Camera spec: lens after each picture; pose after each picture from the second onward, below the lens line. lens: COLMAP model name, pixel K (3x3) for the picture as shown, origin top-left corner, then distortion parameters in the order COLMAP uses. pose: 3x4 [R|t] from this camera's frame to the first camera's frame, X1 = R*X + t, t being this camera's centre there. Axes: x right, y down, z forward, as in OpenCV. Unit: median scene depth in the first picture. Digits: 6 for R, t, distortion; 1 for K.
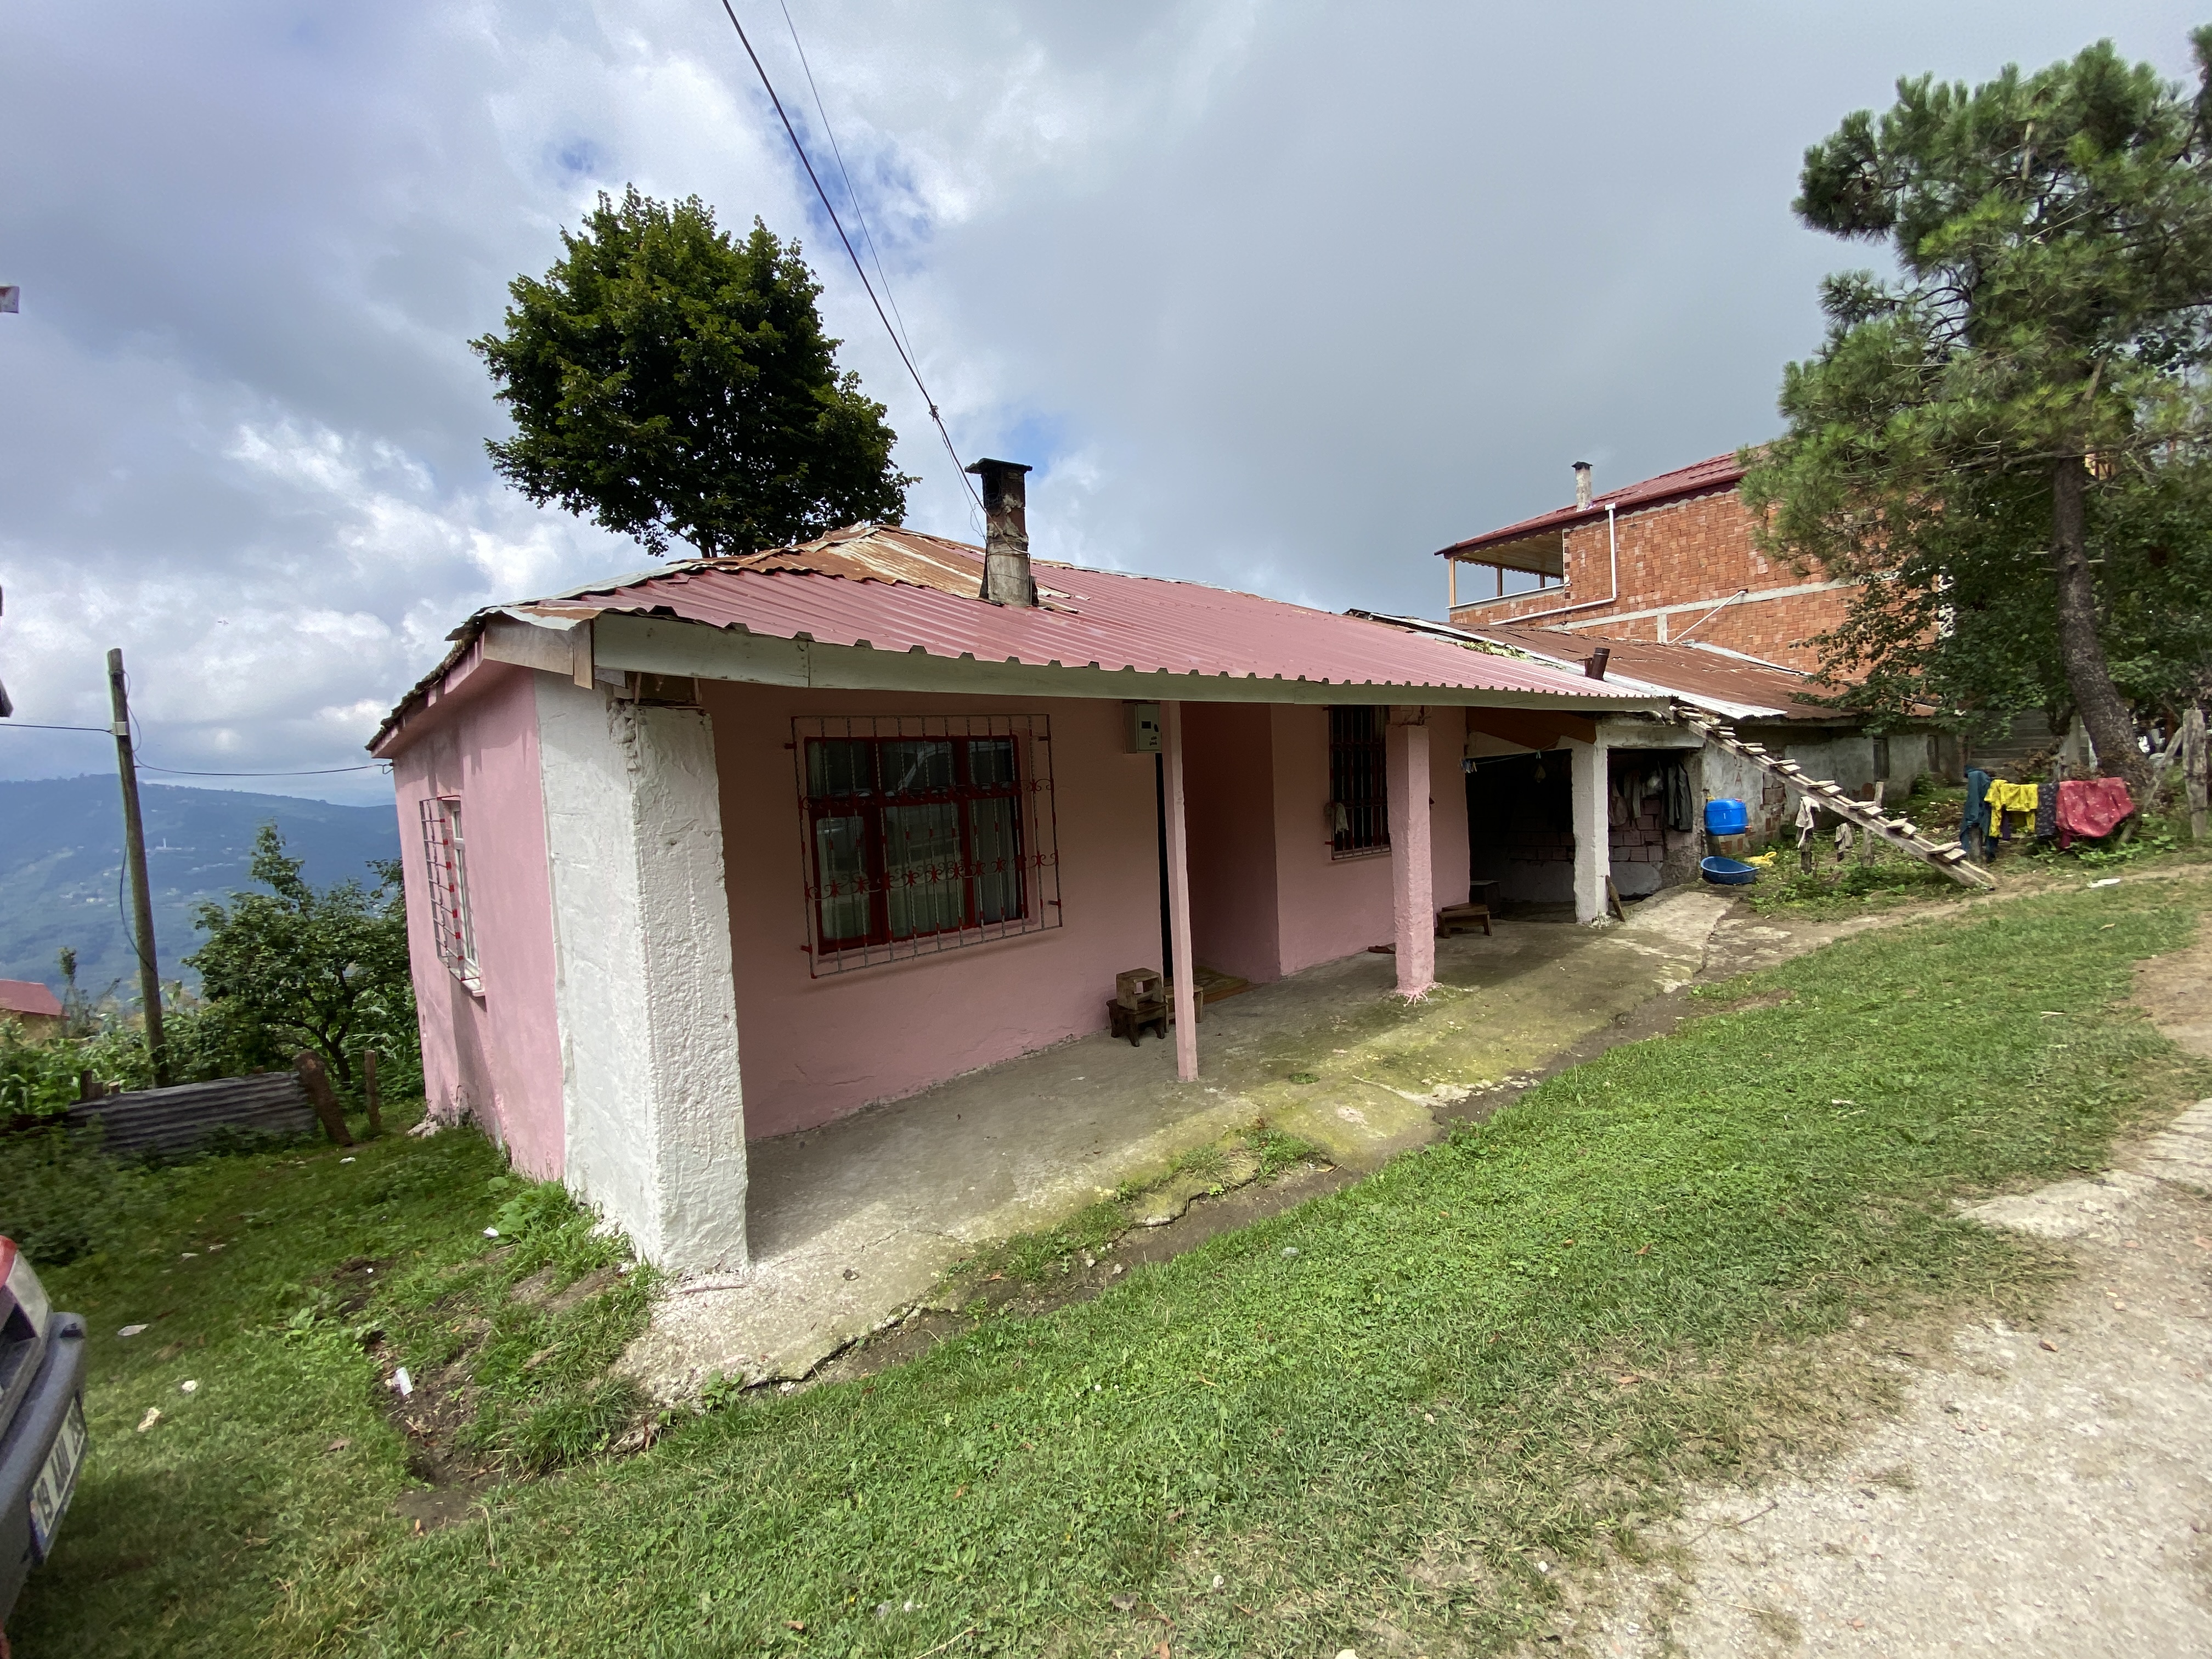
lens RADIAL K [[913.1, 0, 1095.1], [0, 913.1, 762.1], [0, 0, 1]] dist [0.030023, 0.000073]
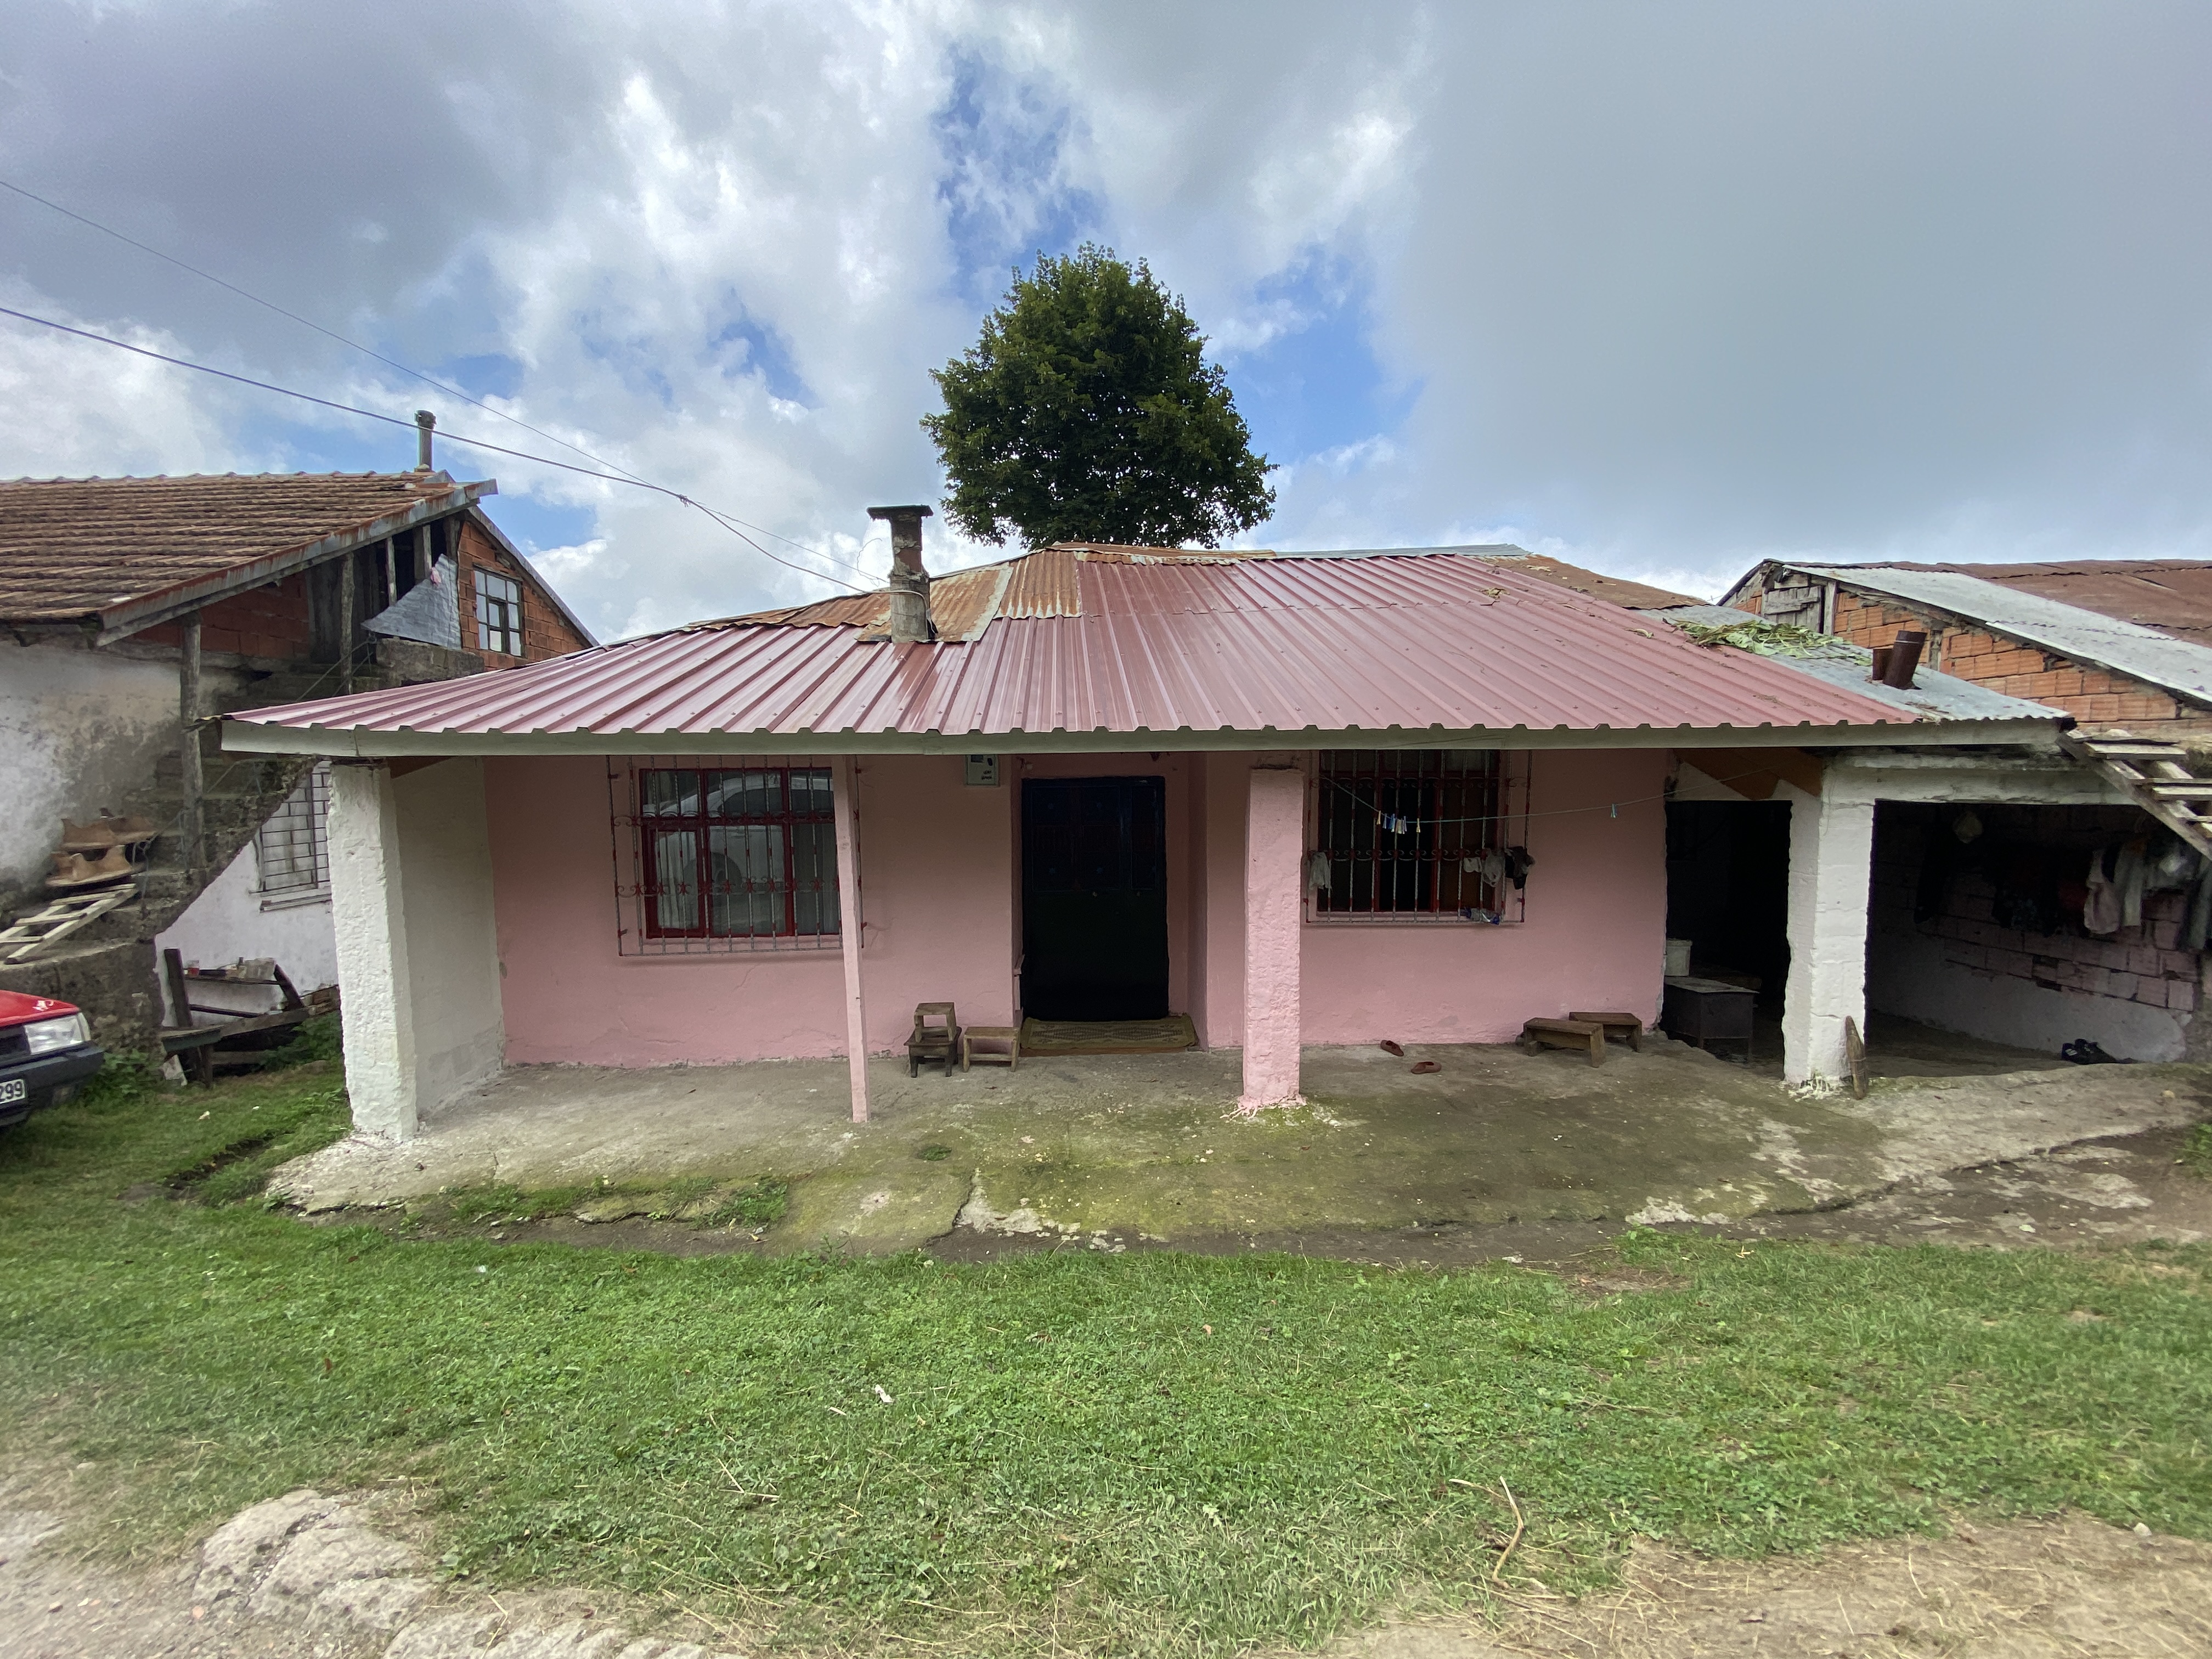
lens RADIAL K [[893.8, 0, 1106.0], [0, 893.8, 829.5], [0, 0, 1]] dist [0.023260, -0.021187]
pose [[0.774416, 0.085762, -0.626837, 0.903846], [-0.023668, 0.994004, 0.106756, -0.080795], [0.632234, -0.067838, 0.771802, 0.436107]]
